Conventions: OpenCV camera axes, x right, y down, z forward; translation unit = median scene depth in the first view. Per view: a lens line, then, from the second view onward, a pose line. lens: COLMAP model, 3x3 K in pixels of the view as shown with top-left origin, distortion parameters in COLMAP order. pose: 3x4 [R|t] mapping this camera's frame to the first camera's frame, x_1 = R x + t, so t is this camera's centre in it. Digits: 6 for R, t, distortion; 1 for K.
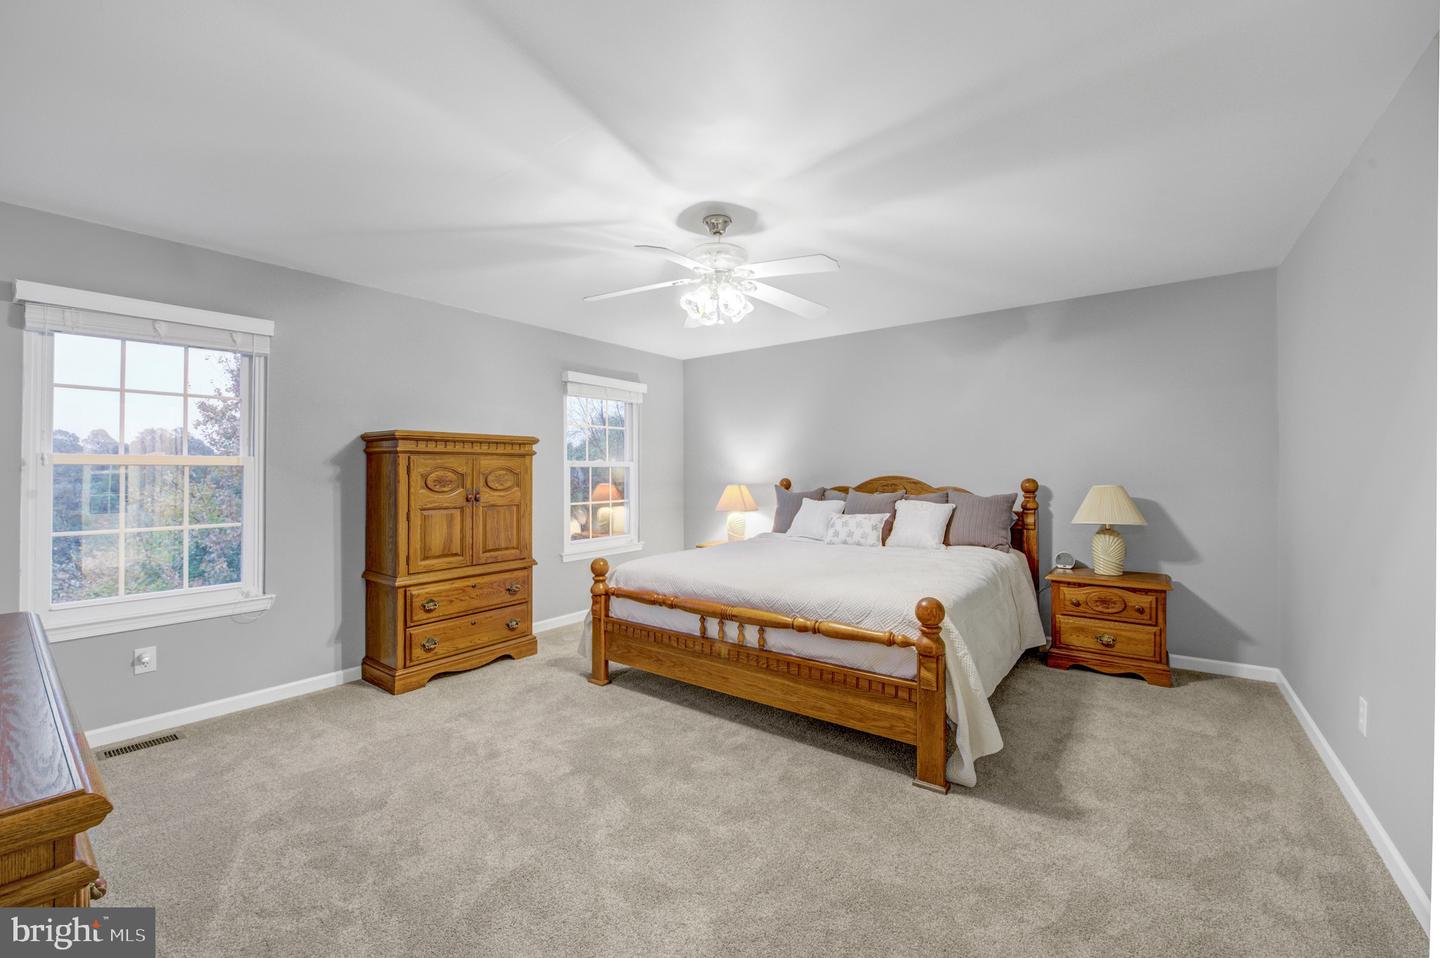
lens RADIAL K [[575.8, 0, 720.0], [0, 575.8, 479.0], [0, 0, 1]] dist [-0.010226, 0.000131]
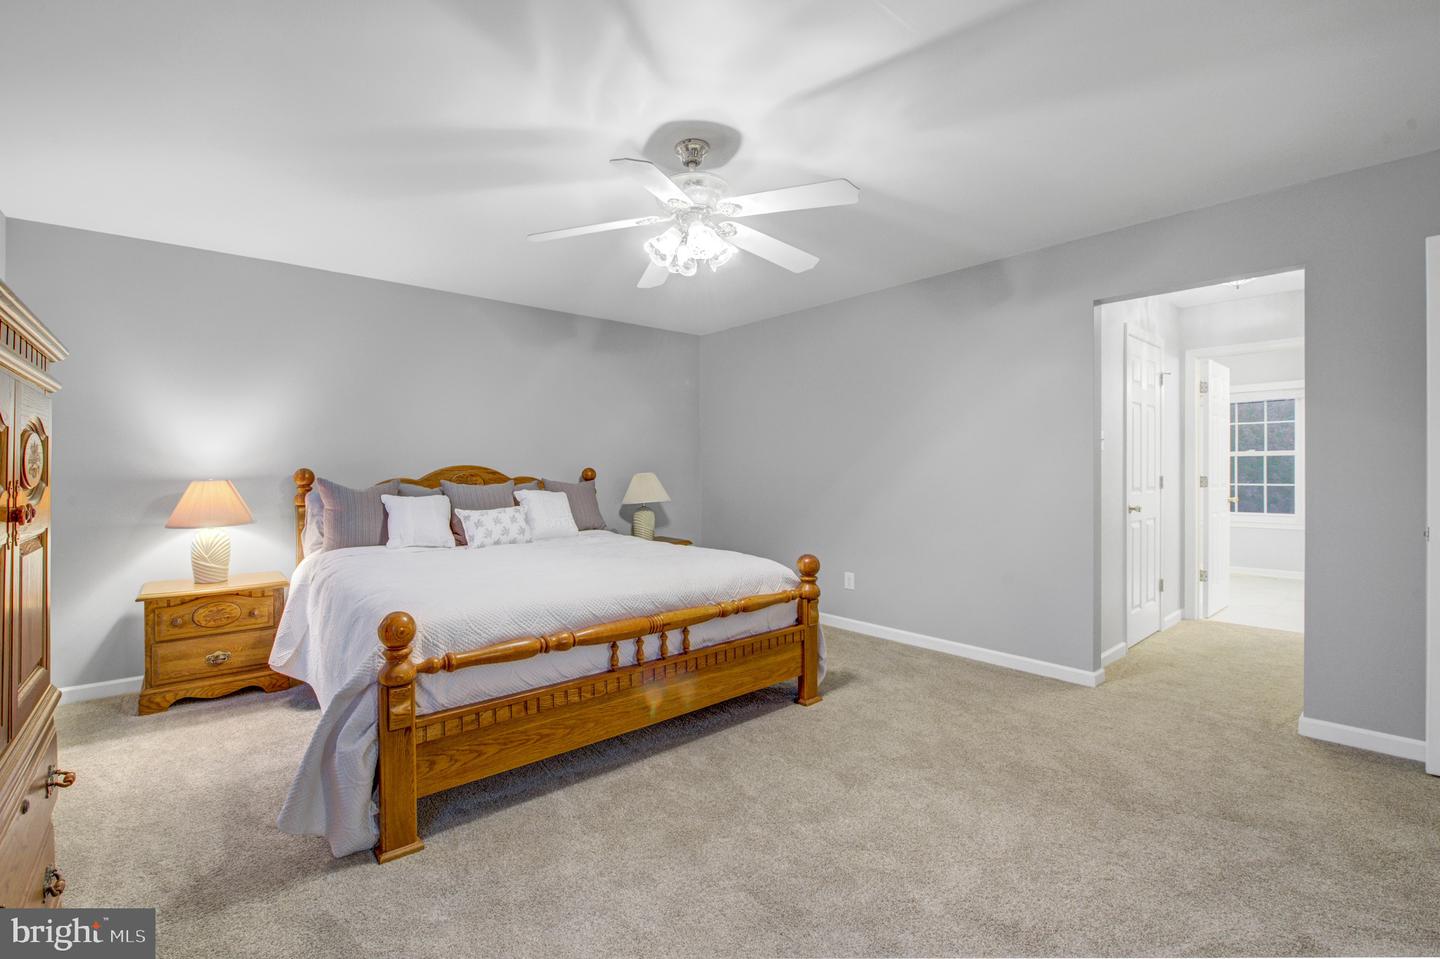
lens RADIAL K [[613.4, 0, 646.1], [0, 613.4, 477.9], [0, 0, 1]] dist [-0.000275, 0.000029]
pose [[0.274316, -0.009111, 0.961596, -0.815507], [0.013979, 0.999887, 0.005486, 0.019551], [-0.961538, 0.011937, 0.274413, 0.759201]]
